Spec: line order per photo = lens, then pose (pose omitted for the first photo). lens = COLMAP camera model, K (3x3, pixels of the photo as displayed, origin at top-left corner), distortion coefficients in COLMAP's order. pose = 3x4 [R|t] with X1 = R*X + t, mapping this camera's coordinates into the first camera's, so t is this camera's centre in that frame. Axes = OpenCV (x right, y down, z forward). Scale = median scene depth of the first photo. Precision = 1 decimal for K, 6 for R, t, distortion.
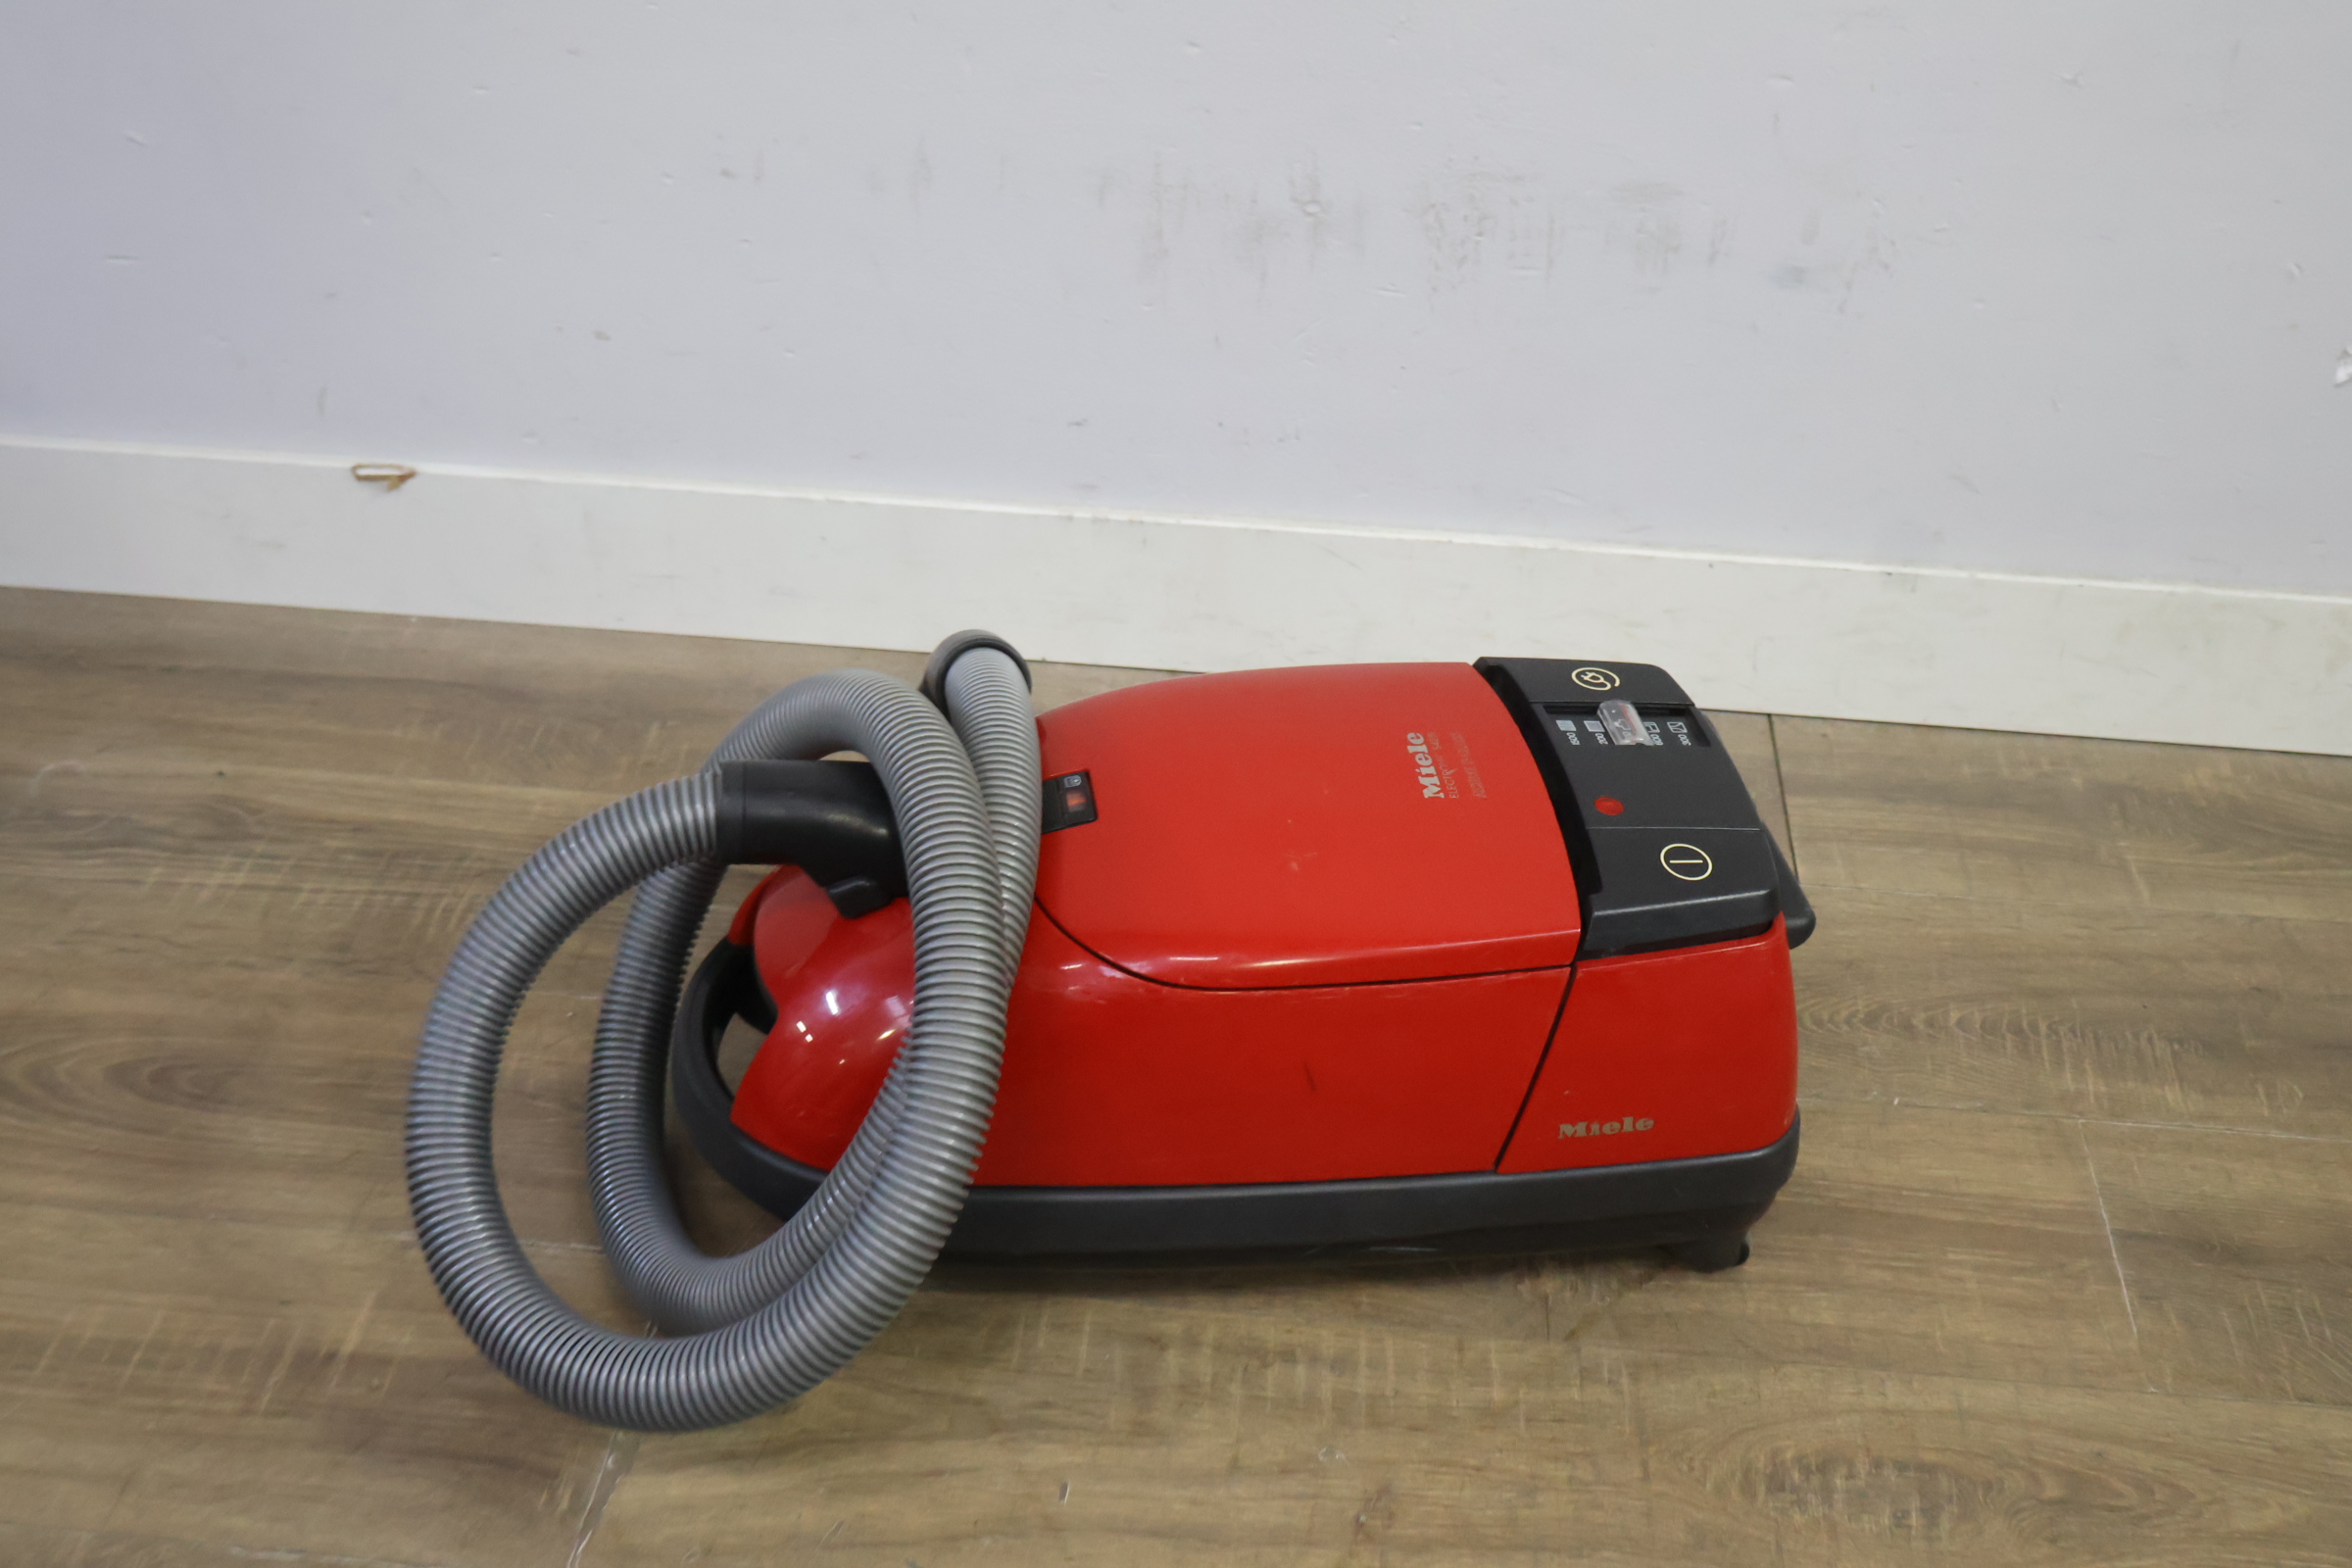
lens RADIAL K [[2574.9, 0, 1165.7], [0, 2574.9, 772.2], [0, 0, 1]] dist [-0.006613, 0.000000]
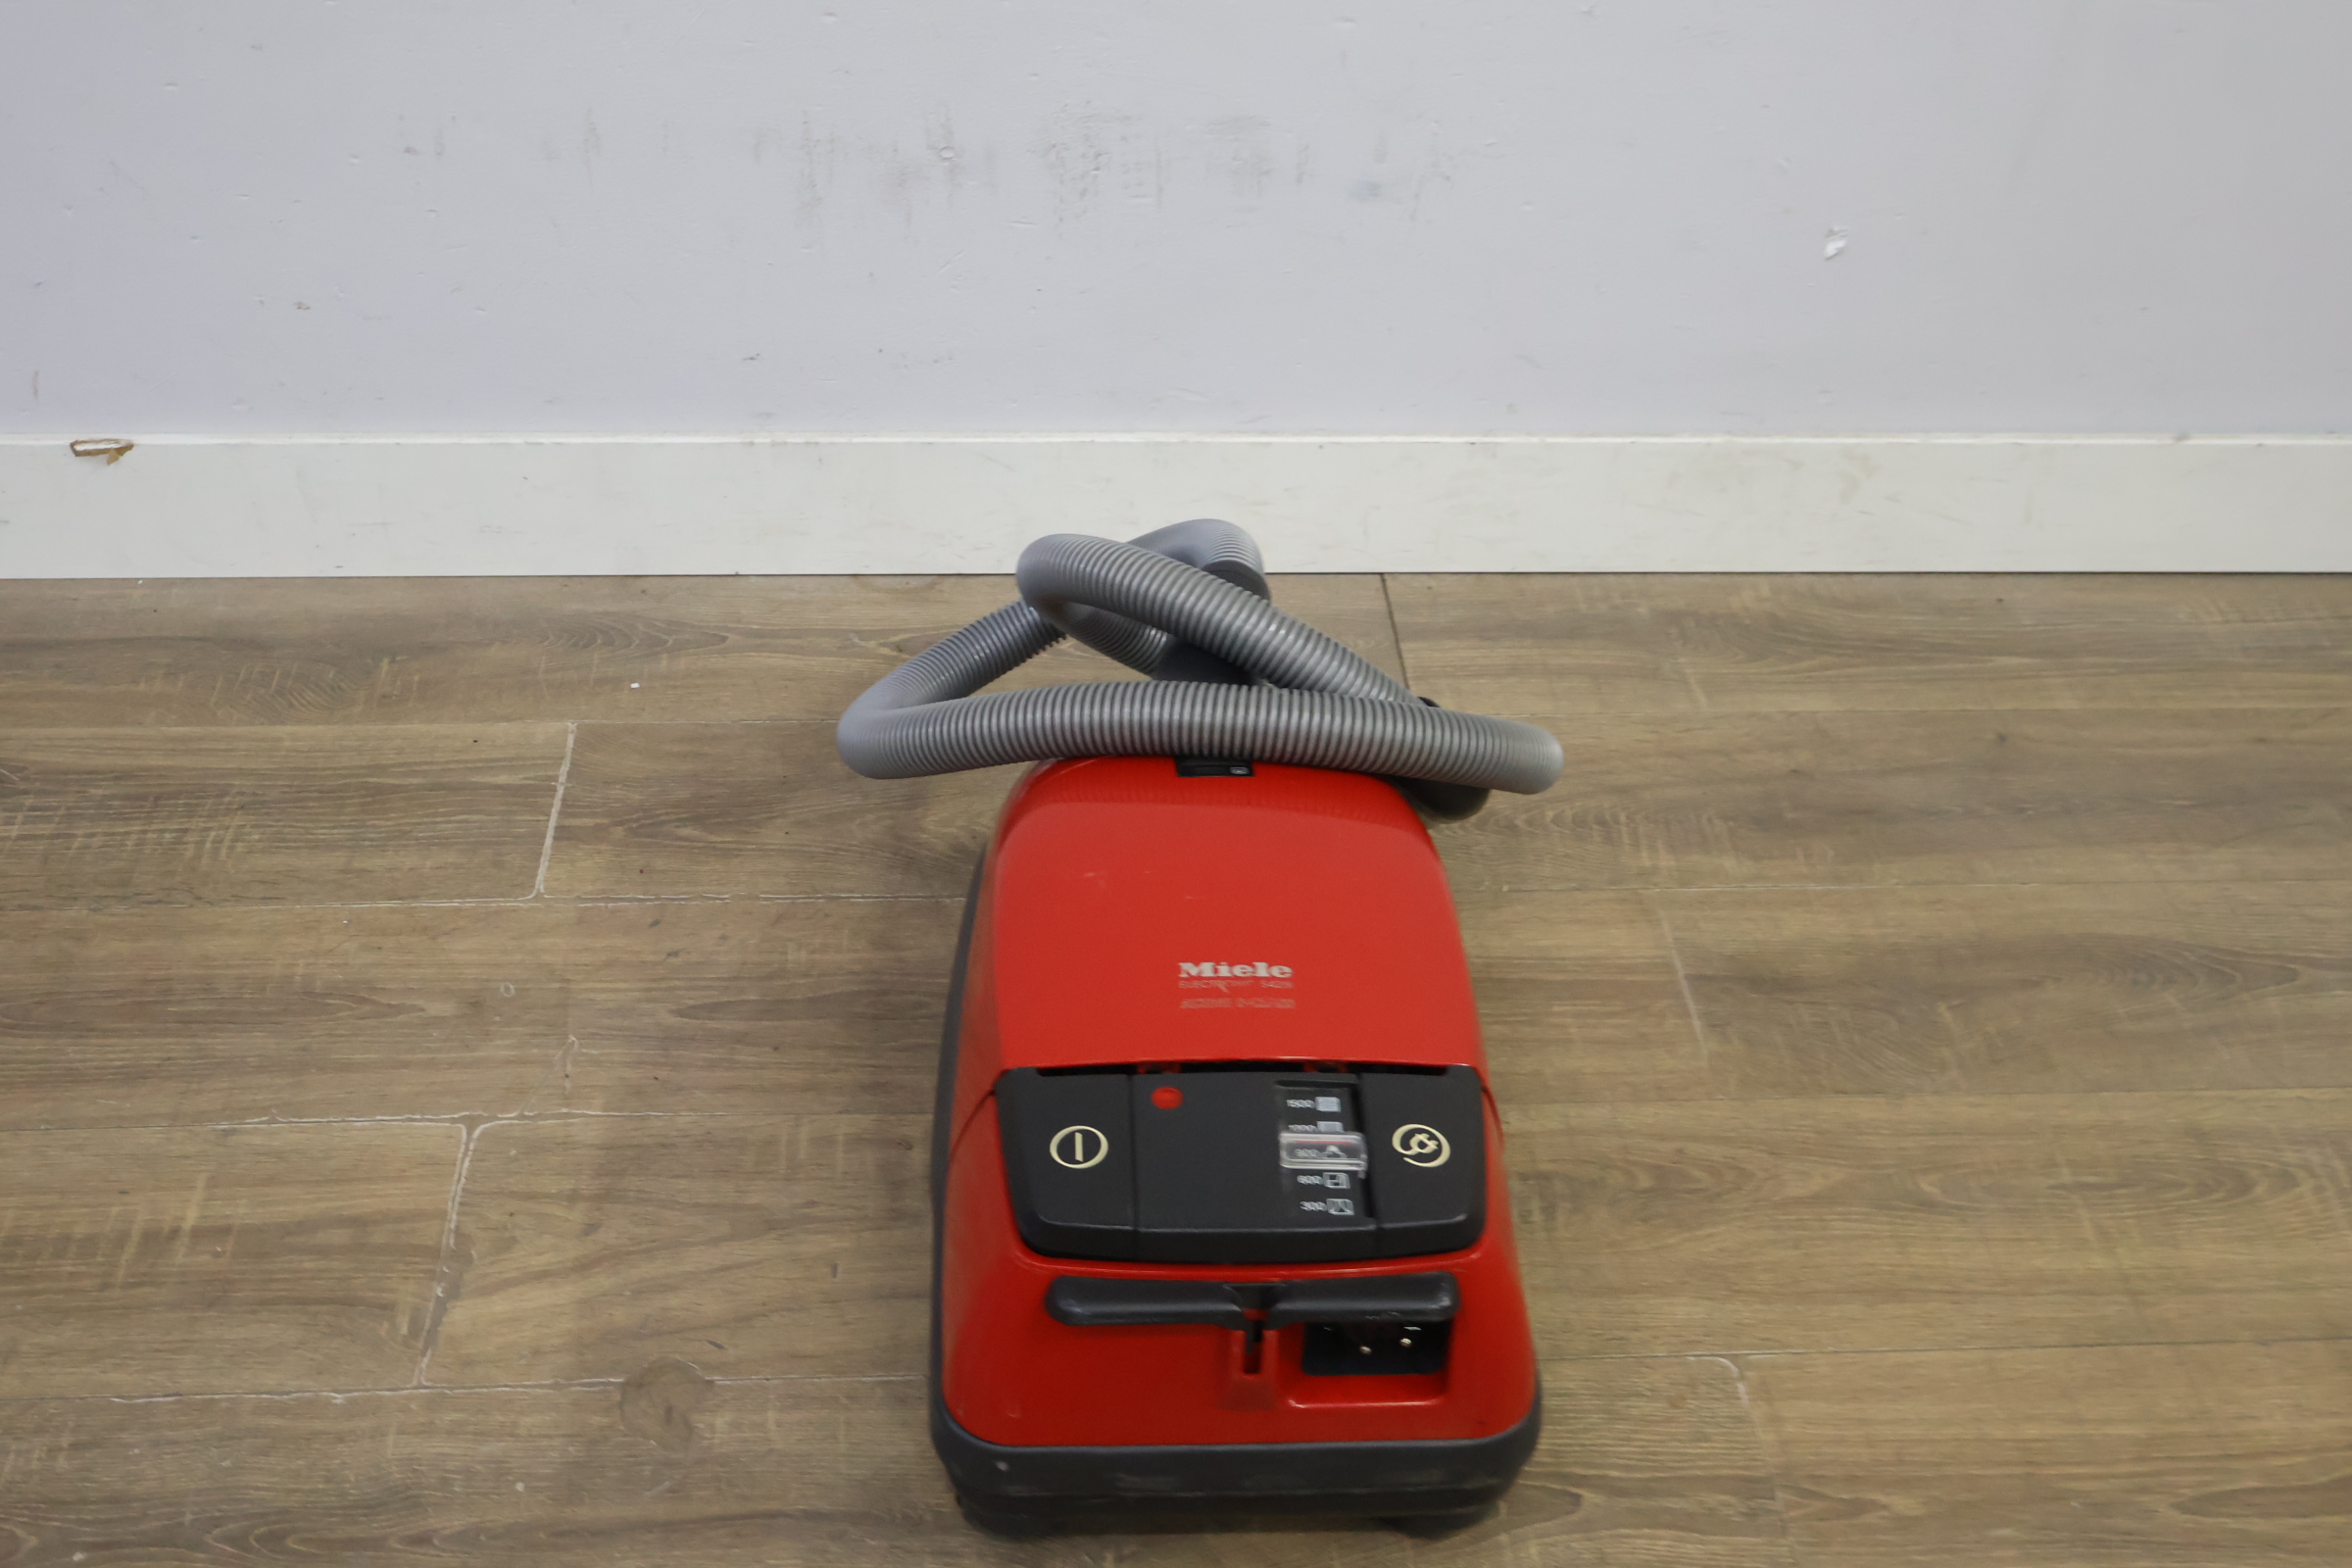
lens RADIAL K [[2574.9, 0, 1174.6], [0, 2574.9, 786.3], [0, 0, 1]] dist [-0.006613, 0.000000]
pose [[0.987557, -0.086858, 0.131098, -0.017887], [0.081295, 0.995571, 0.047219, 0.012106], [-0.134619, -0.035974, 0.990244, -0.149844]]
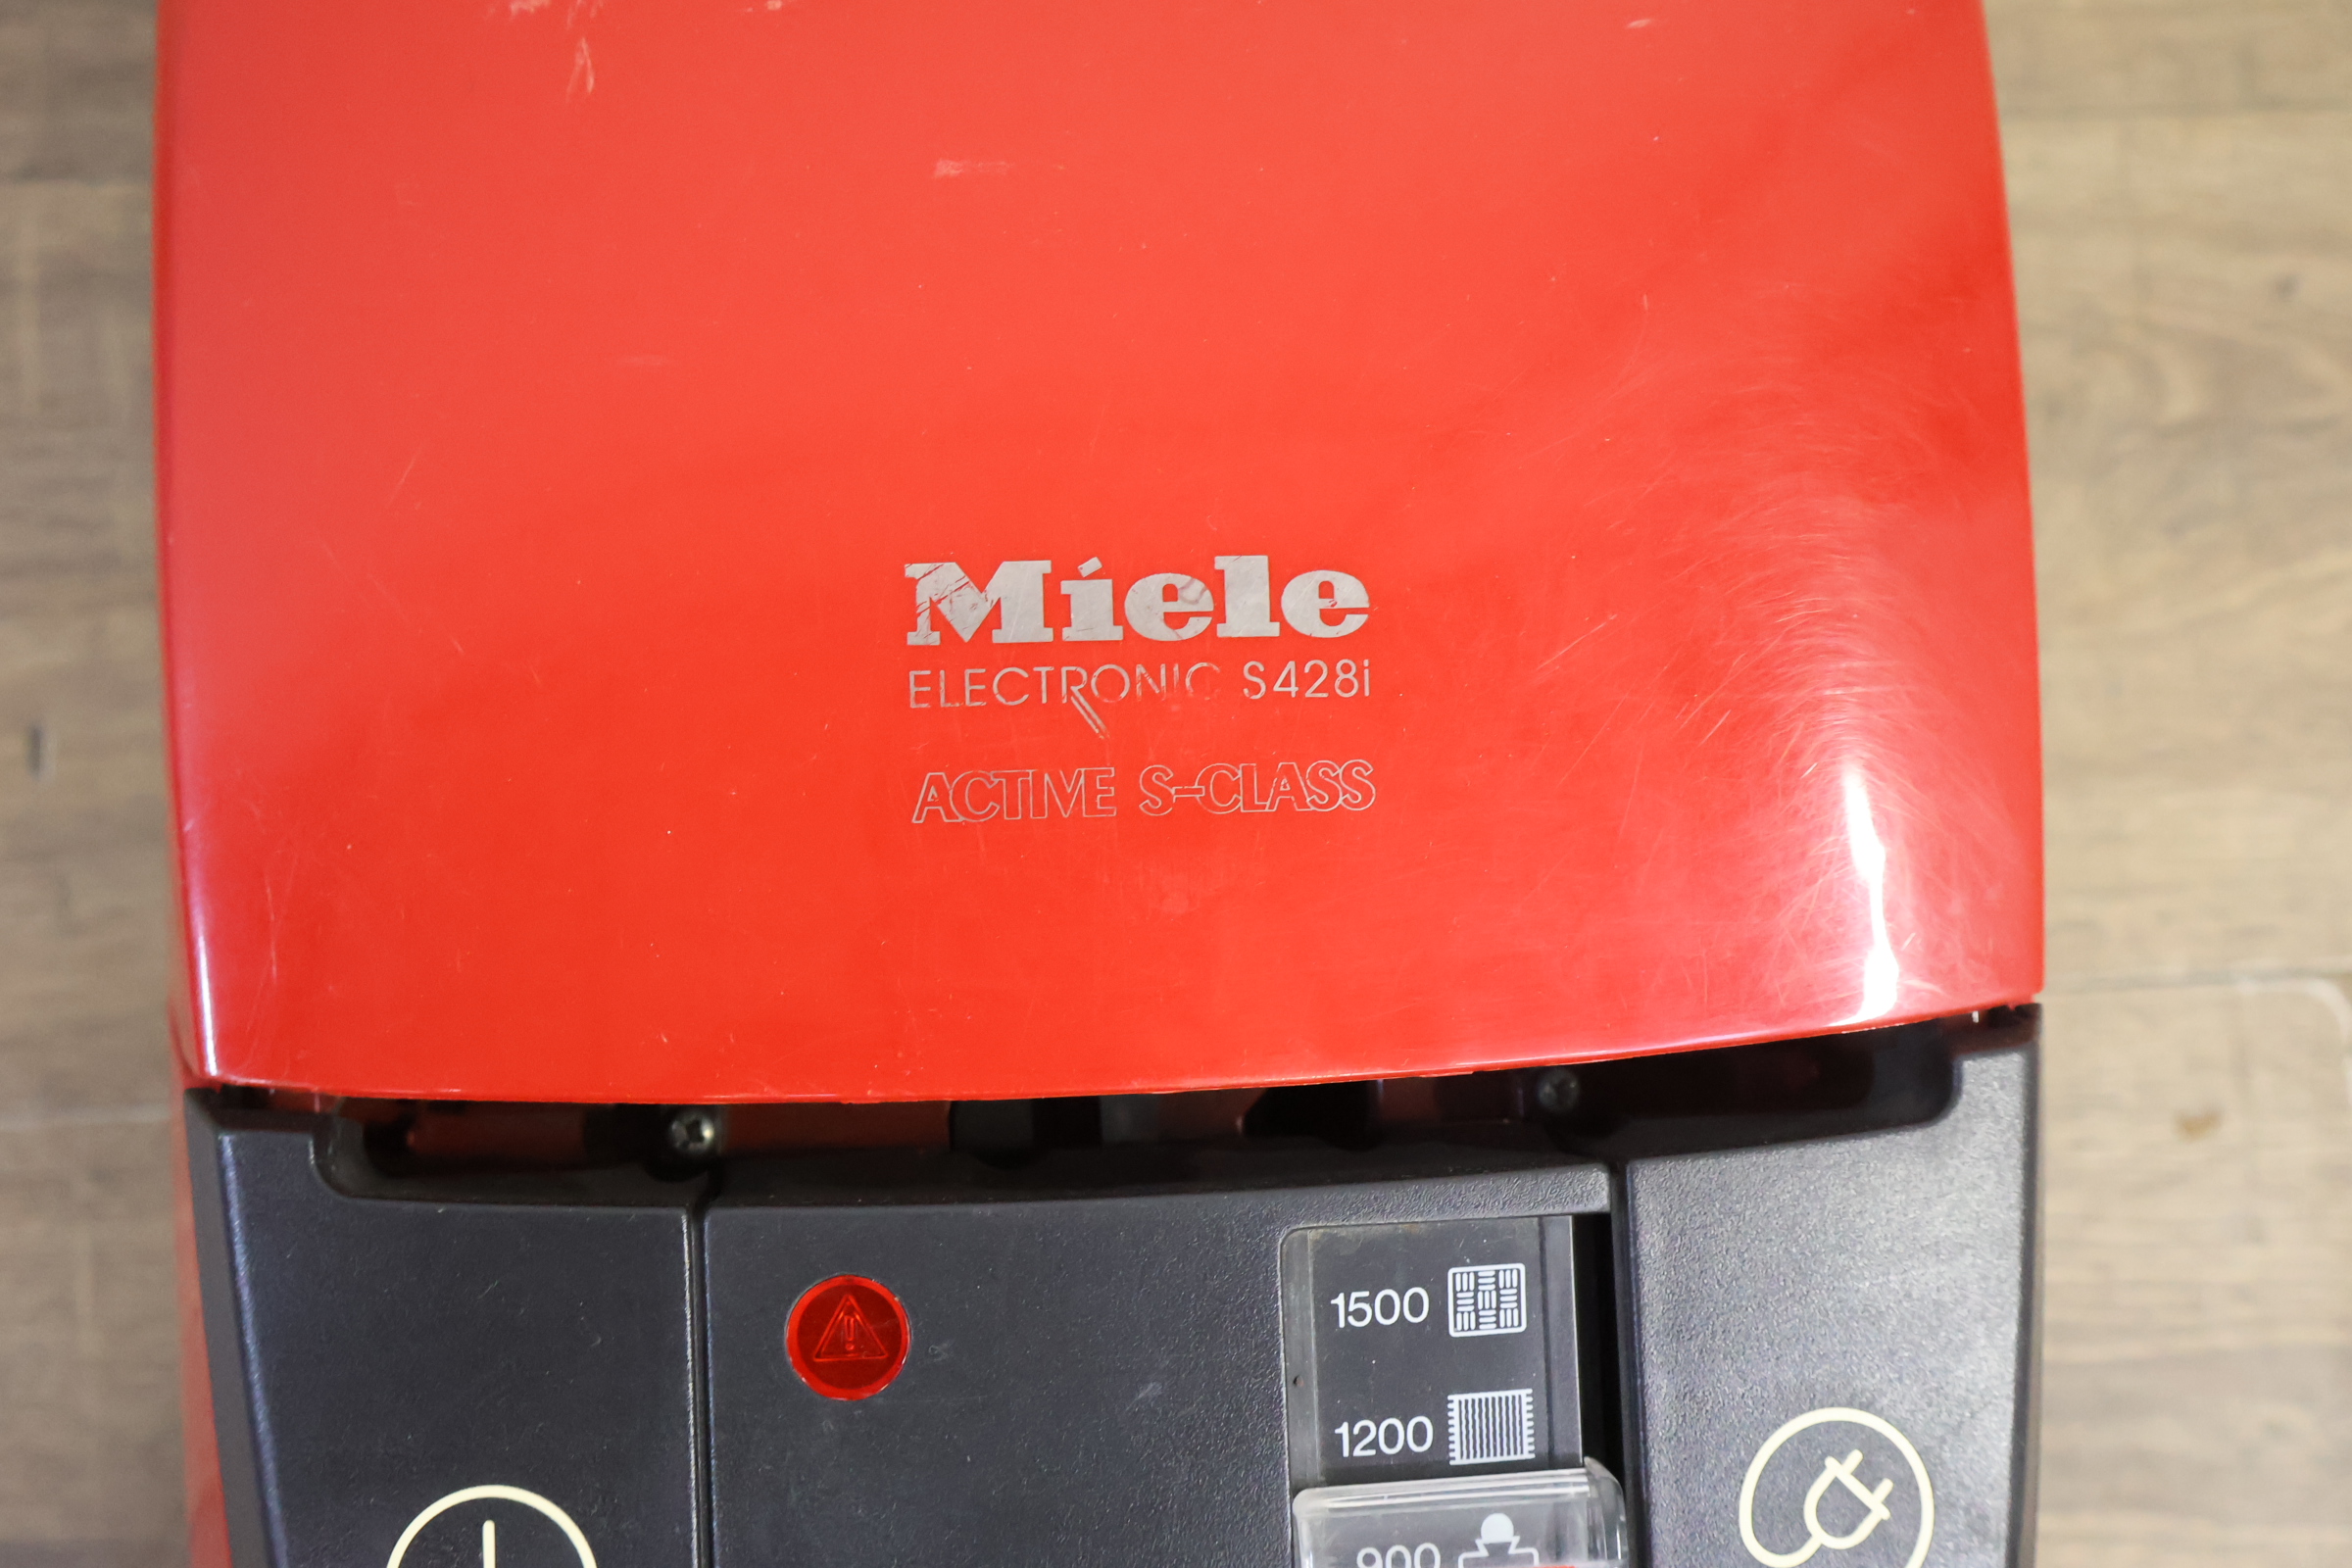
lens RADIAL K [[2574.9, 0, 1143.1], [0, 2574.9, 715.5], [0, 0, 1]] dist [-0.006613, 0.000000]
pose [[0.986042, -0.149985, 0.072286, 0.094786], [0.048569, 0.674393, 0.736773, -0.031753], [-0.159254, -0.722978, 0.672265, 0.558090]]
